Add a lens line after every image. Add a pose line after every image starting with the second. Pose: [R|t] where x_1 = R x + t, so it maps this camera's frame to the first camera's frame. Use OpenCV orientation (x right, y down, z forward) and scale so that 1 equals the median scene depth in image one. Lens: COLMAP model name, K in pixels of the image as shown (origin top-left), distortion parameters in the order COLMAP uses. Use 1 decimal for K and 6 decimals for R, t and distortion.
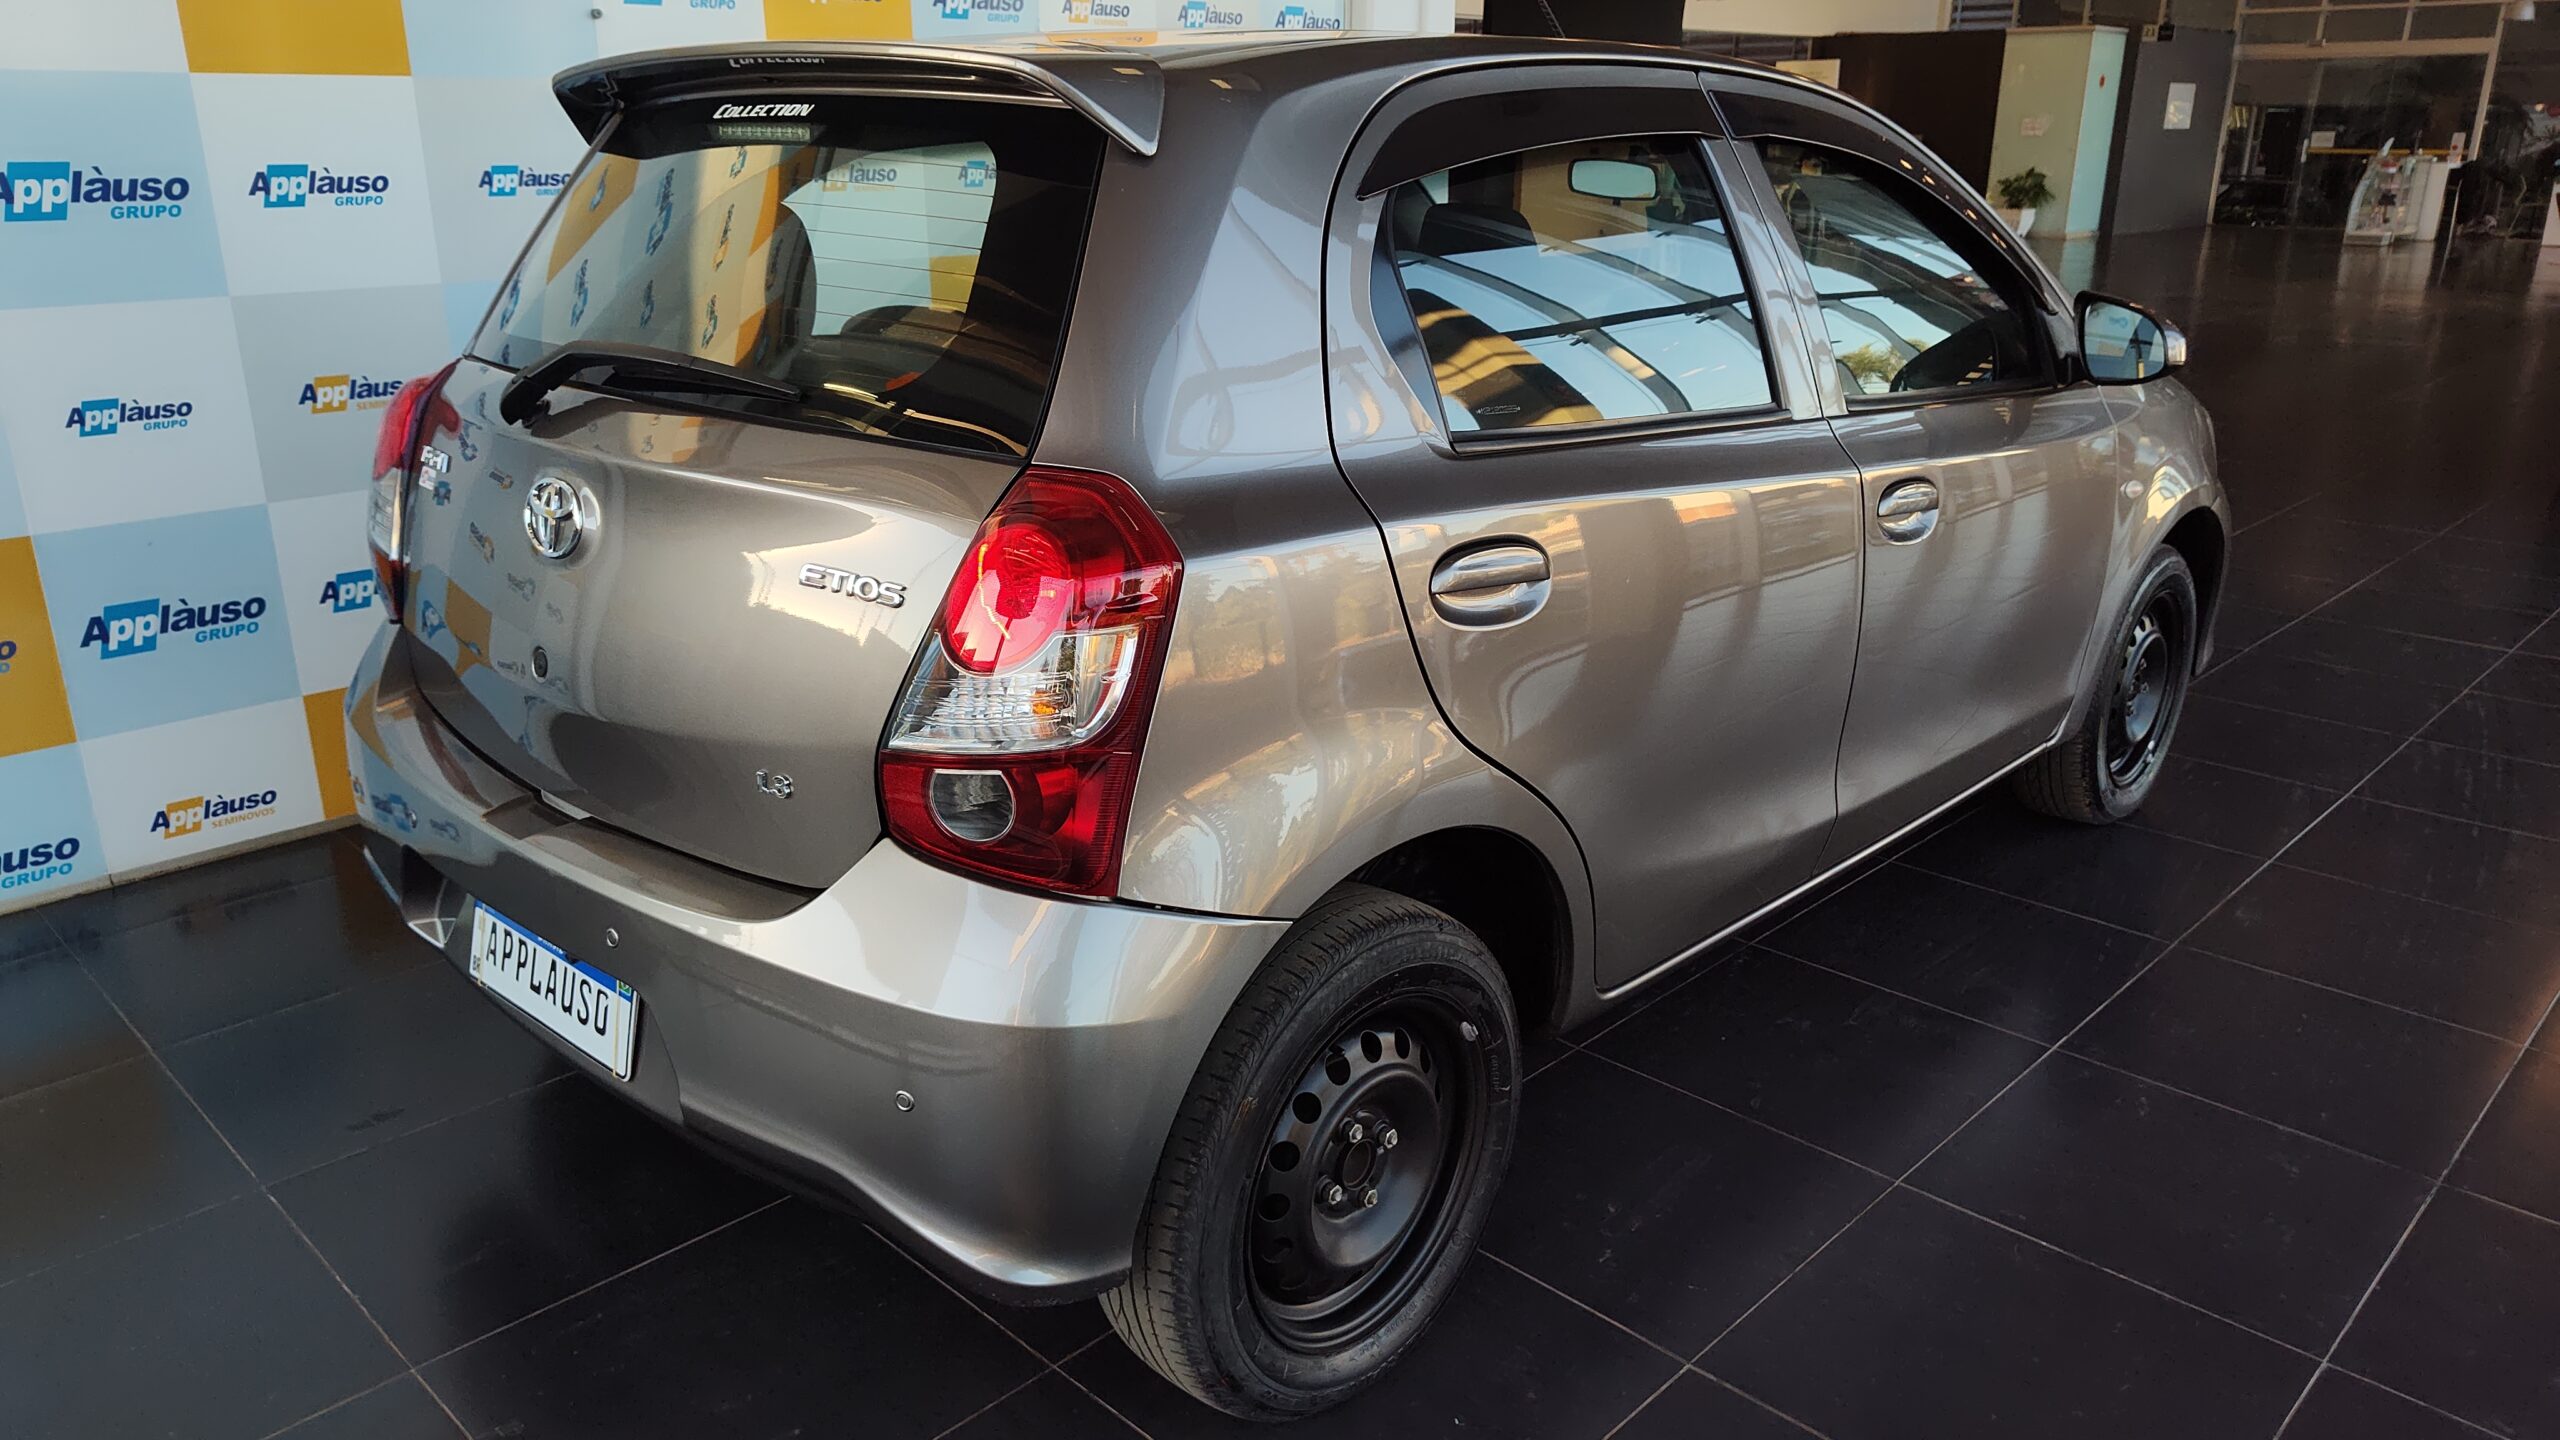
lens RADIAL K [[1752.1, 0, 1290.4], [0, 1752.1, 725.5], [0, 0, 1]] dist [0.044801, -0.060699]
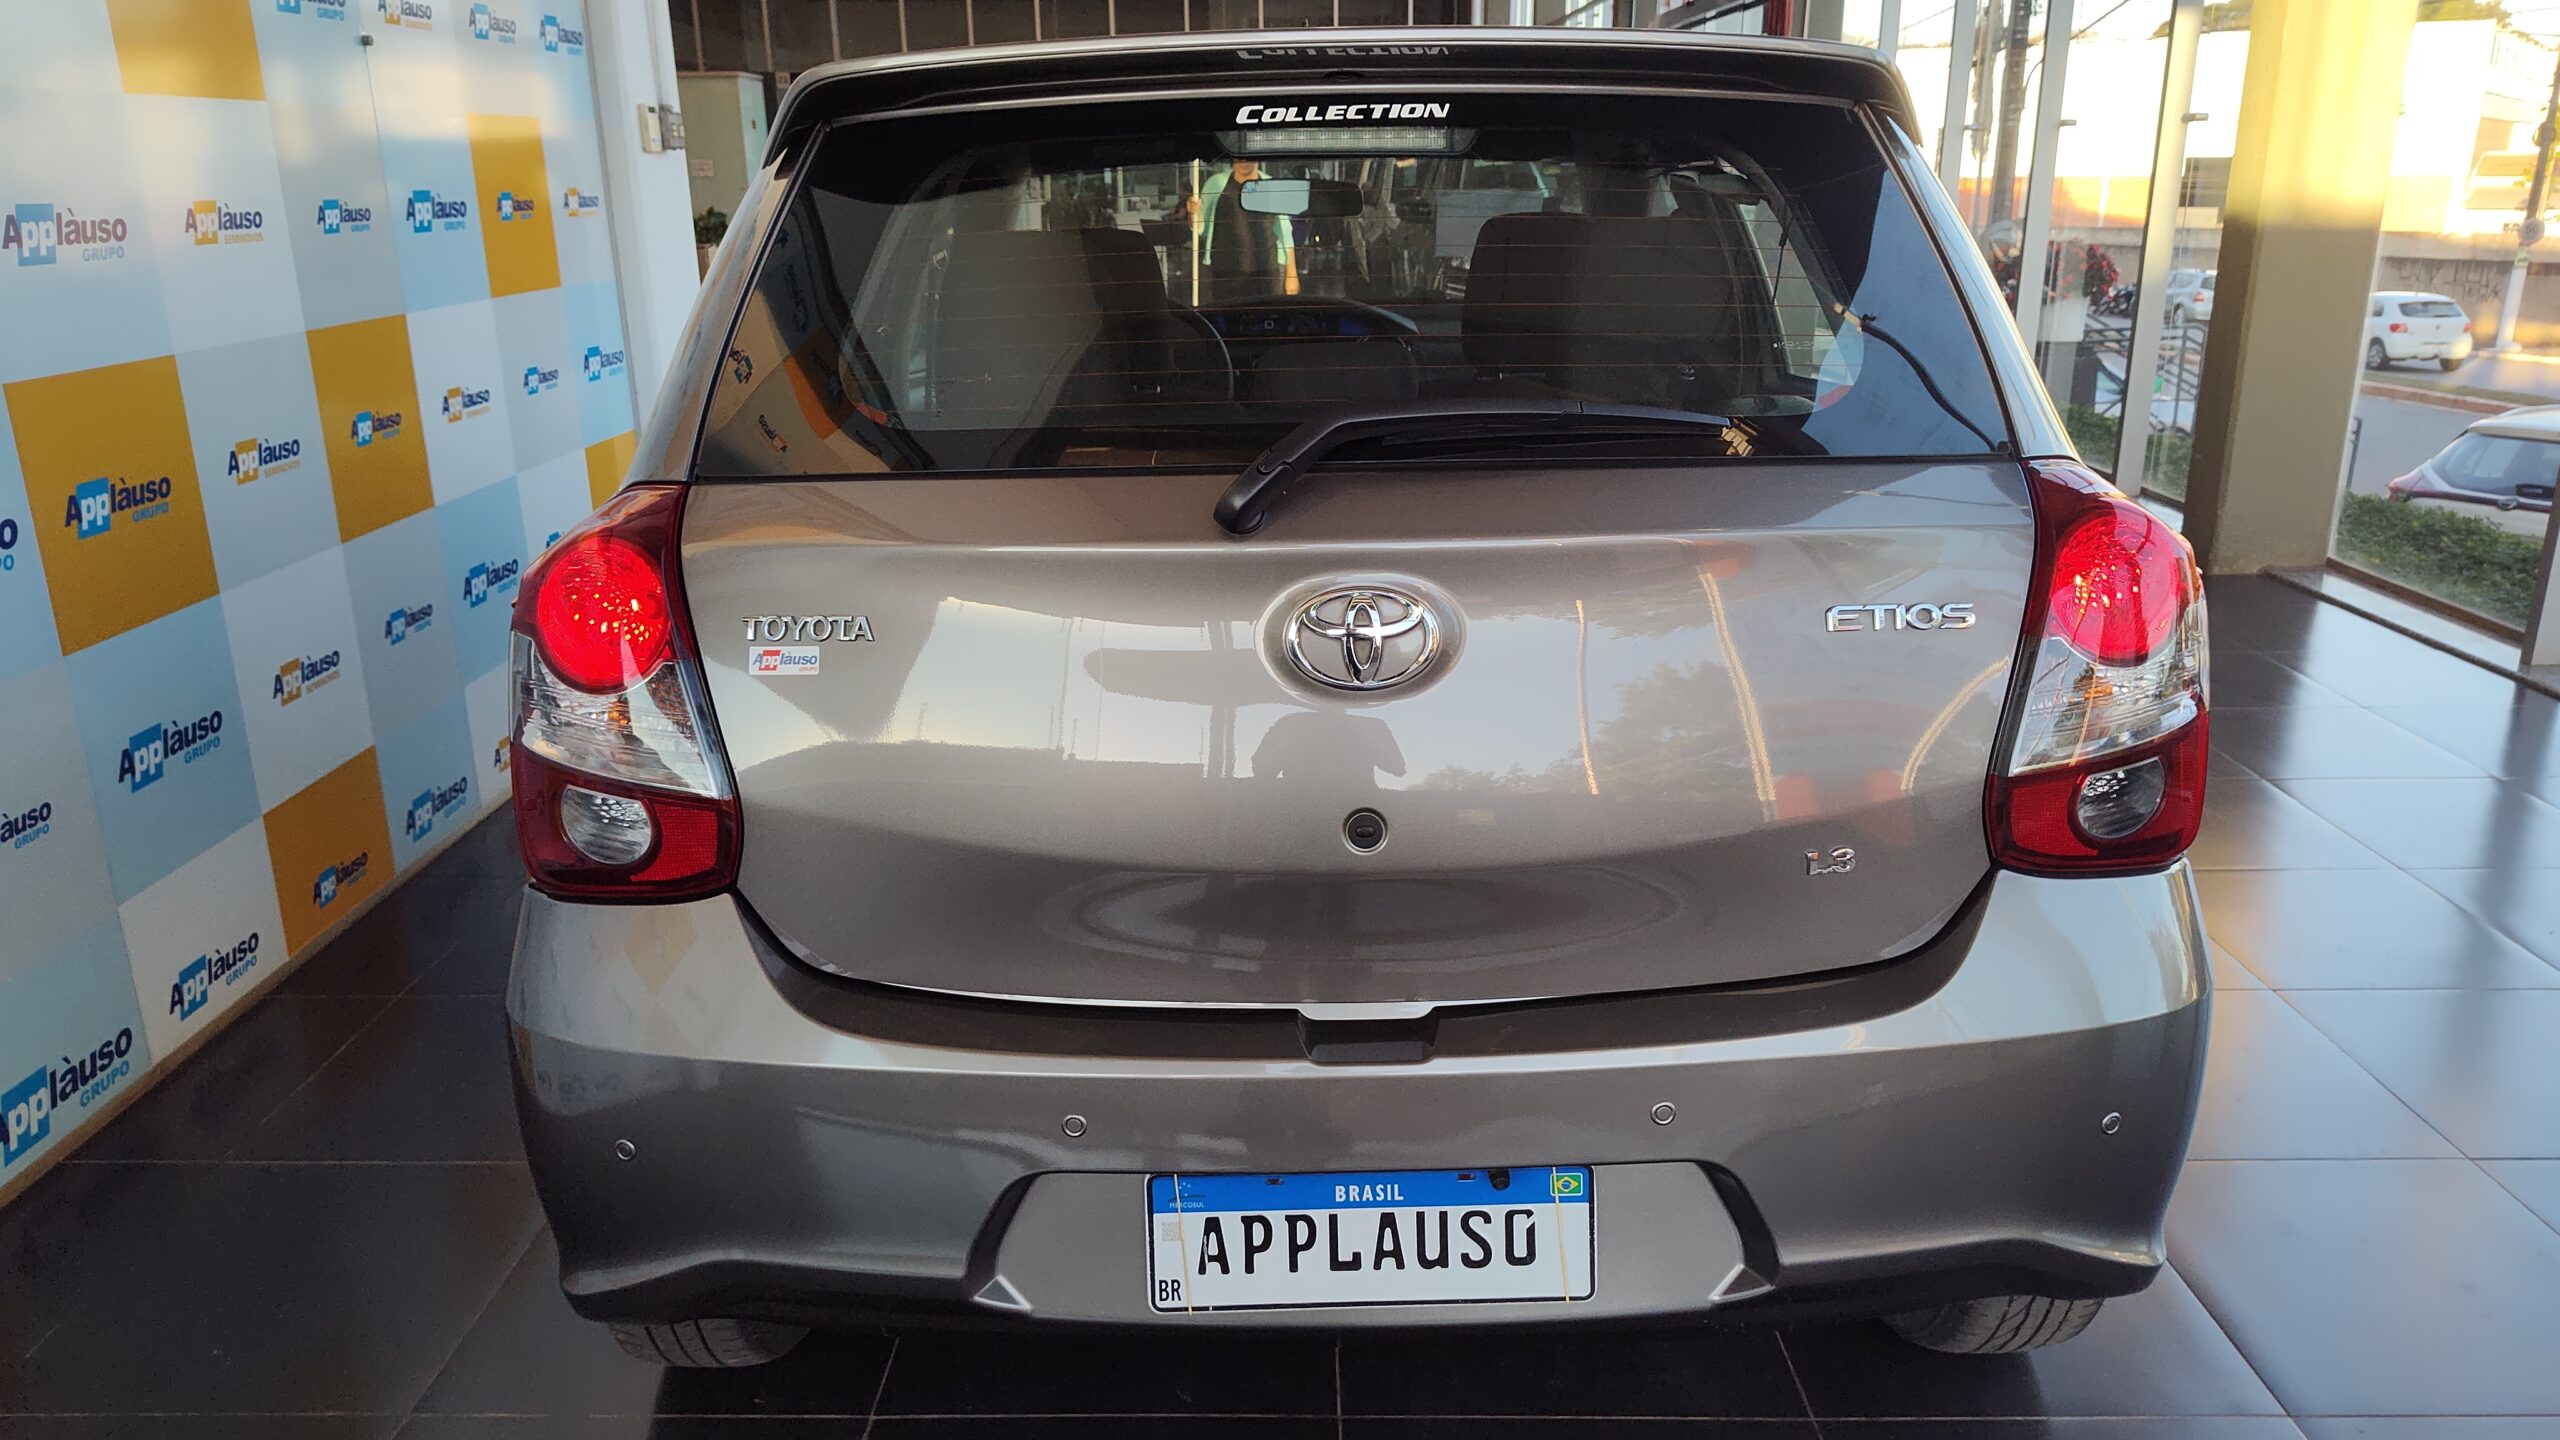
lens RADIAL K [[1752.1, 0, 1290.4], [0, 1752.1, 725.5], [0, 0, 1]] dist [0.044801, -0.060699]
pose [[0.717243, -0.218230, 0.661769, -0.551308], [0.232707, 0.970186, 0.067722, -0.081207], [-0.656818, 0.105425, 0.746643, 0.264570]]
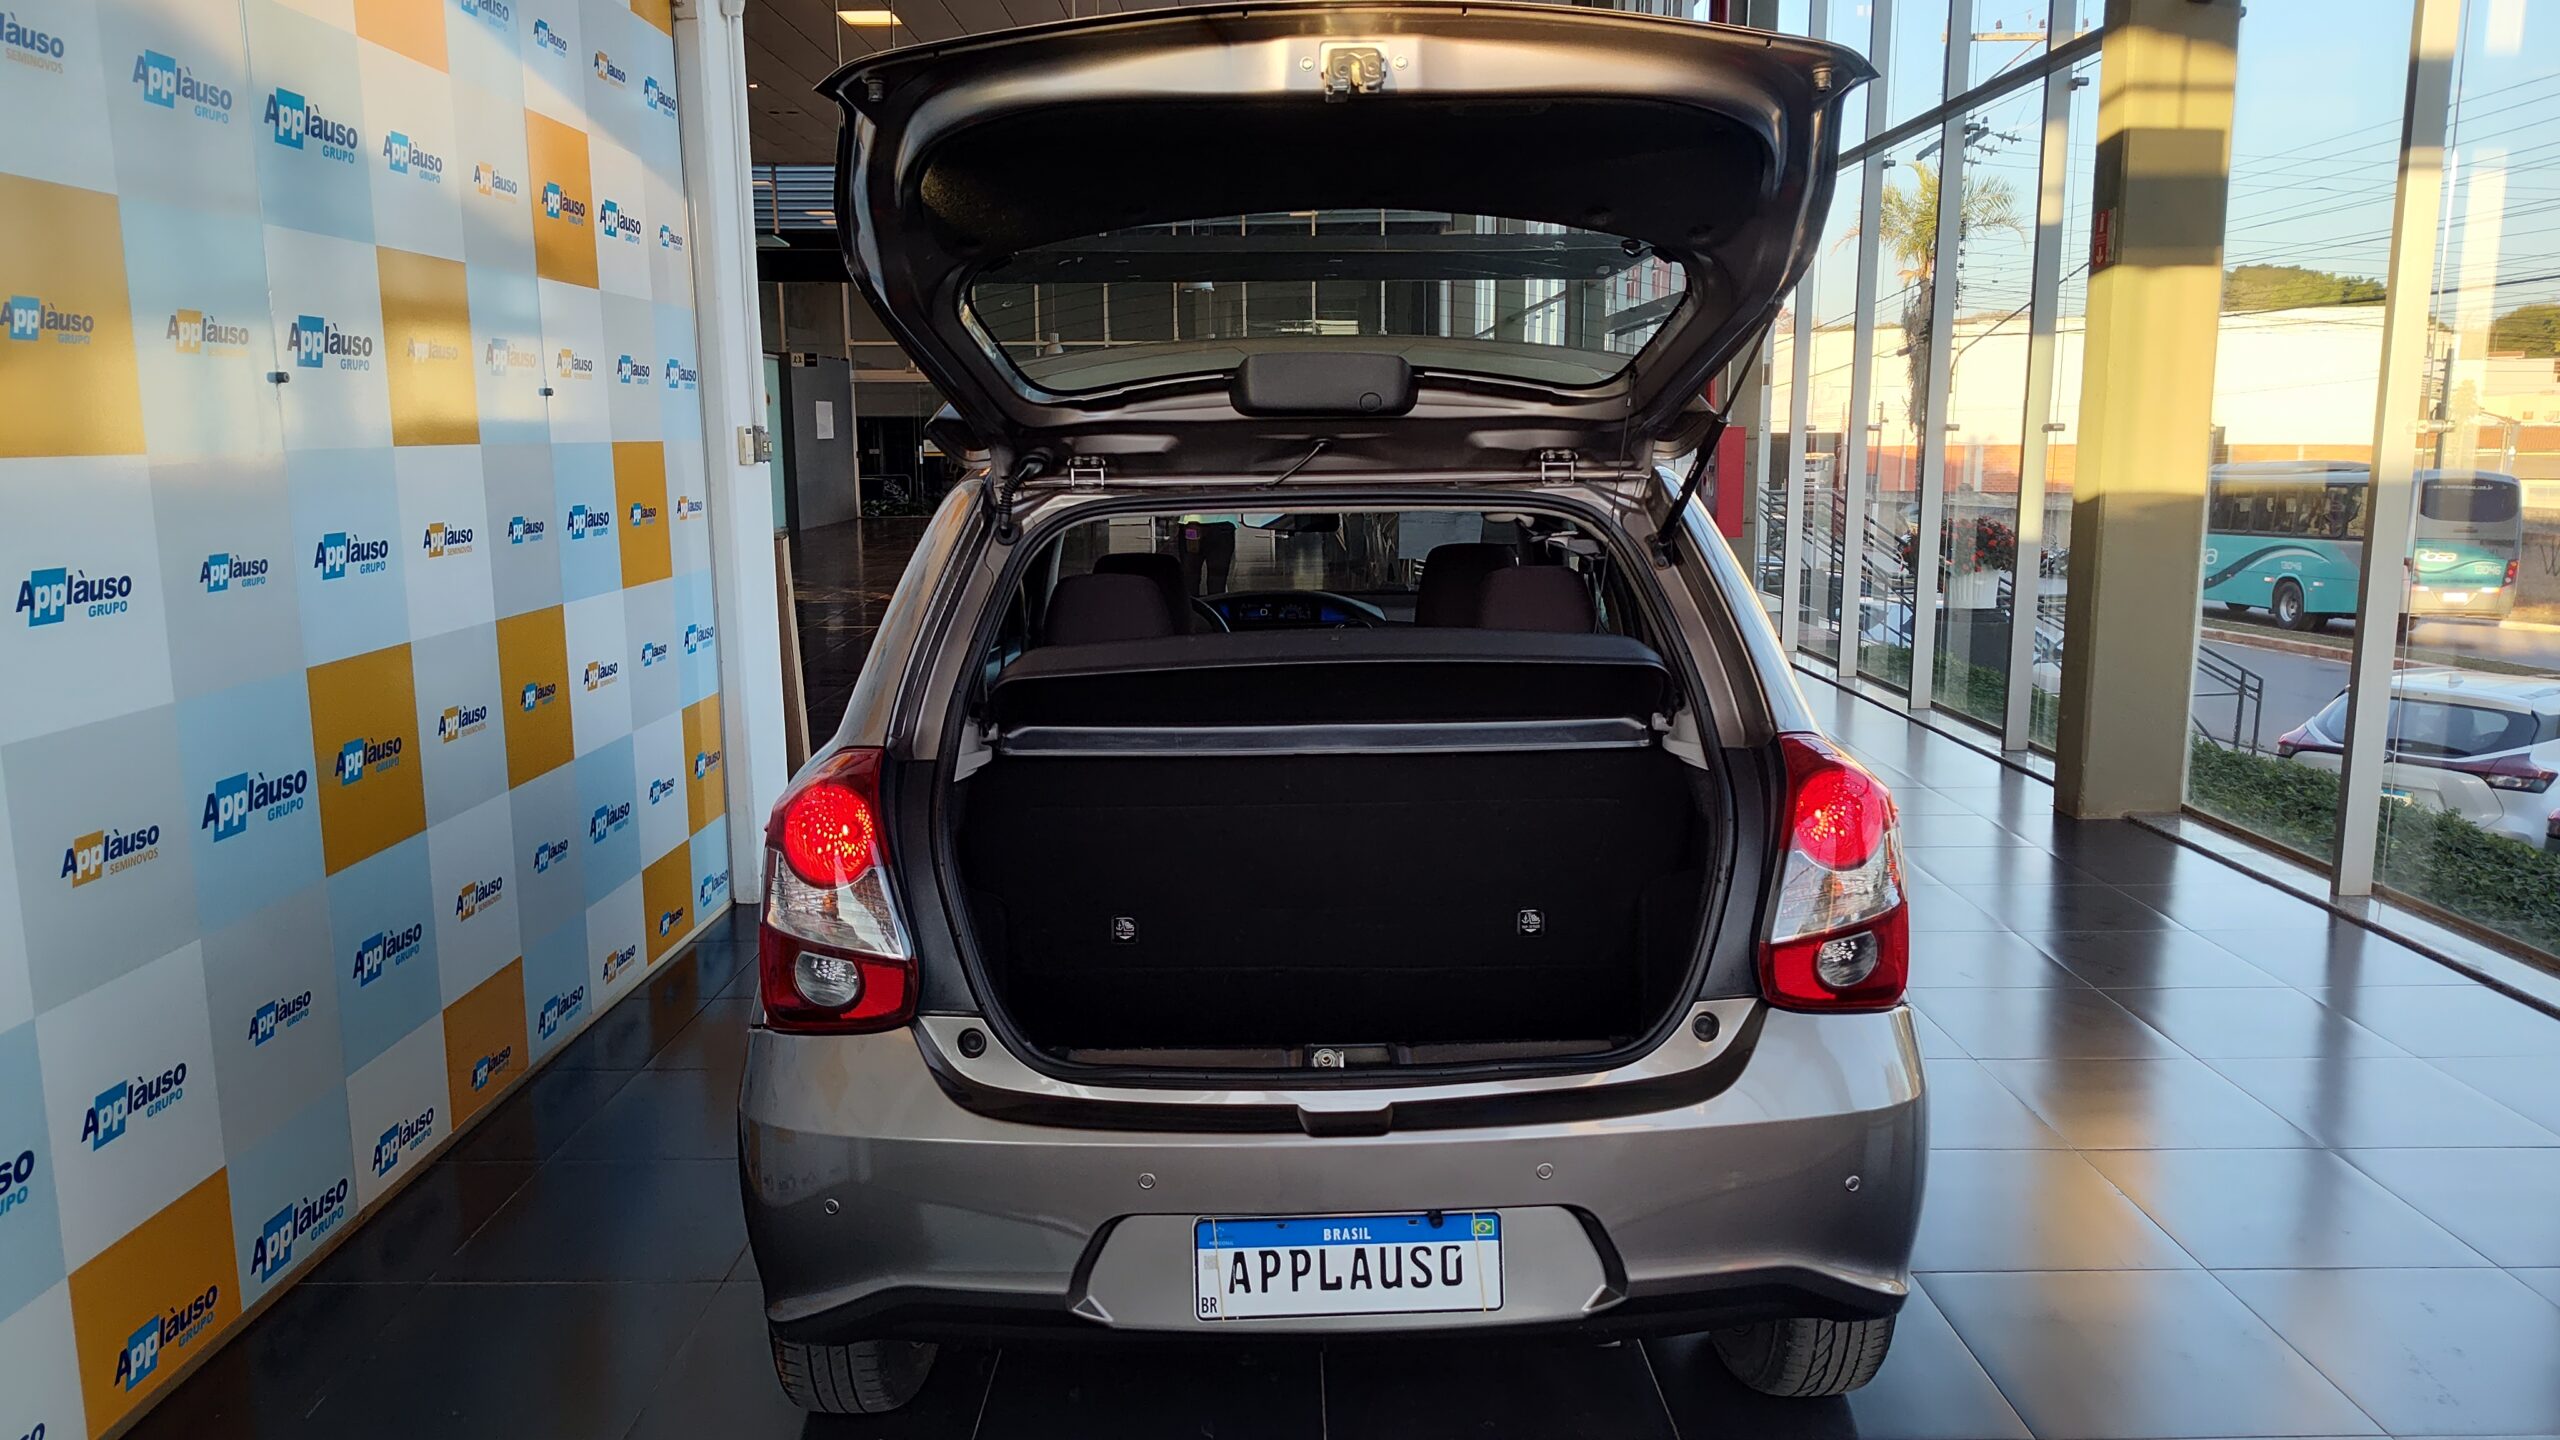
lens RADIAL K [[1752.1, 0, 1290.4], [0, 1752.1, 725.5], [0, 0, 1]] dist [0.044801, -0.060699]
pose [[0.708891, -0.122111, 0.694667, -0.714284], [0.231680, 0.970563, -0.065814, -0.075138], [-0.666181, 0.207595, 0.716314, 0.103410]]
